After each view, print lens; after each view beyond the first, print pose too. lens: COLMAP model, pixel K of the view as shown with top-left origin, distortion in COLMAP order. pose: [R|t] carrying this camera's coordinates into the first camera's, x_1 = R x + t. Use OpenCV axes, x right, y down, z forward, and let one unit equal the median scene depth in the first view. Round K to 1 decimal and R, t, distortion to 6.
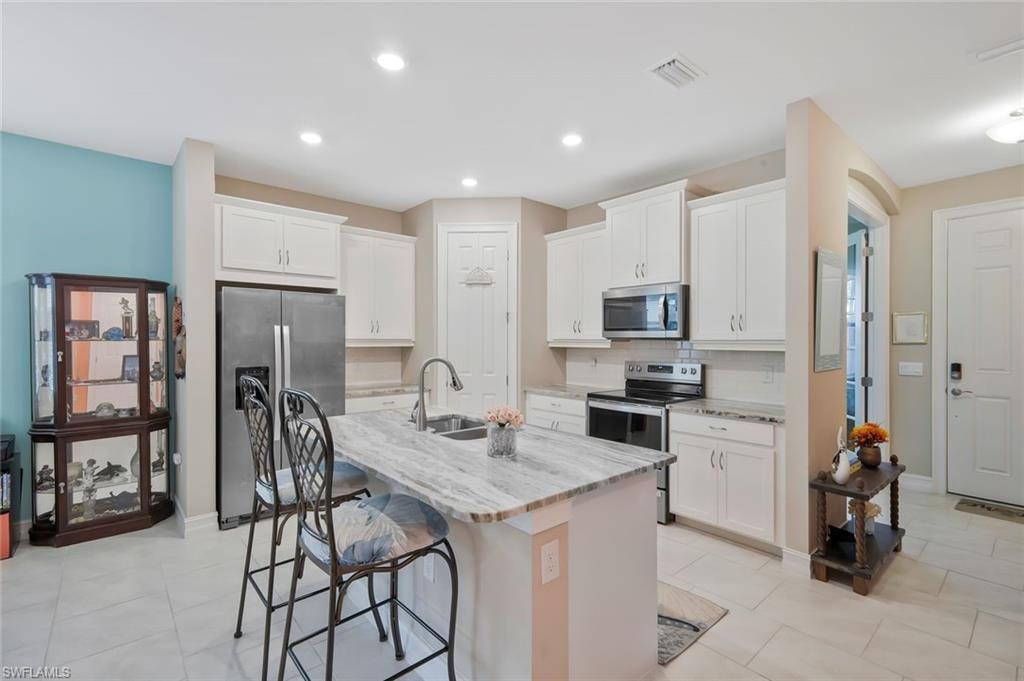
lens RADIAL K [[453.8, 0, 515.1], [0, 453.8, 338.6], [0, 0, 1]] dist [0.002915, 0.000474]
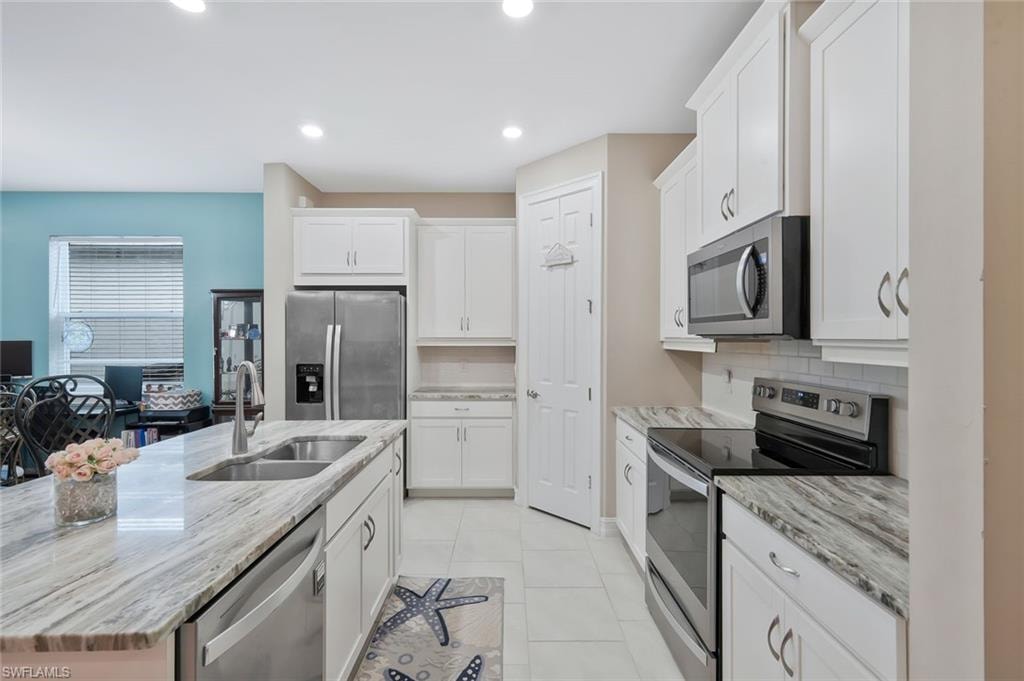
lens RADIAL K [[453.8, 0, 515.1], [0, 453.8, 338.6], [0, 0, 1]] dist [0.002915, 0.000474]
pose [[0.756559, 0.000272, -0.653925, 0.416329], [0.002336, 0.999992, 0.003119, 0.000407], [0.653921, -0.003887, 0.756553, 0.435416]]
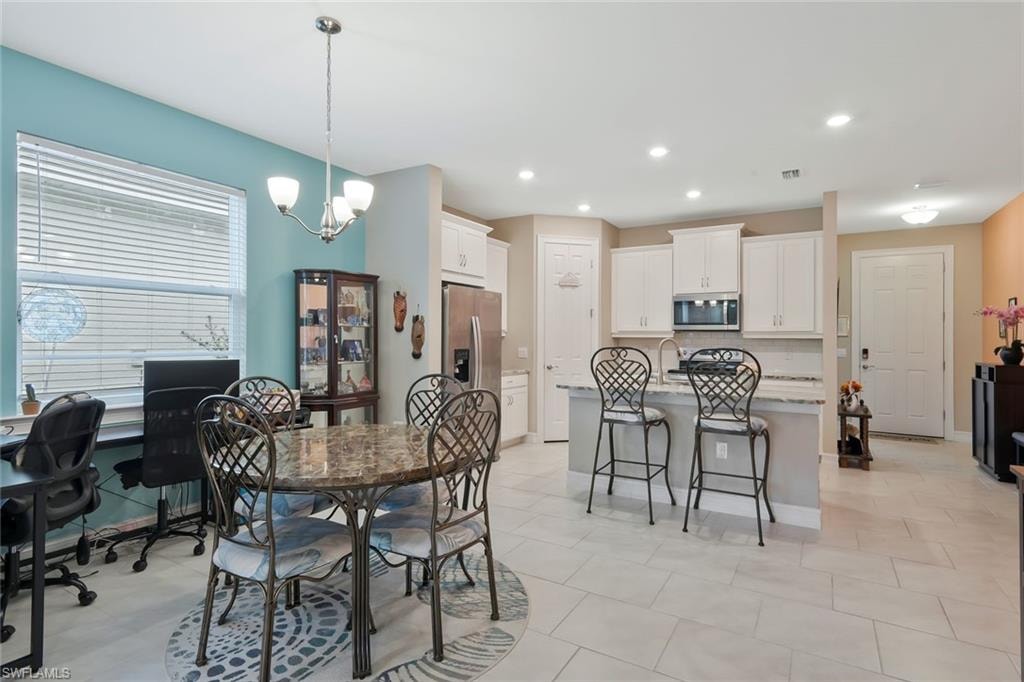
lens RADIAL K [[499.0, 0, 513.6], [0, 499.0, 338.6], [0, 0, 1]] dist [-0.000538, 0.000168]
pose [[0.958876, 0.006095, 0.283760, -0.714257], [-0.008322, 0.999943, 0.006643, 0.019705], [-0.283703, -0.008731, 0.958872, -0.314881]]
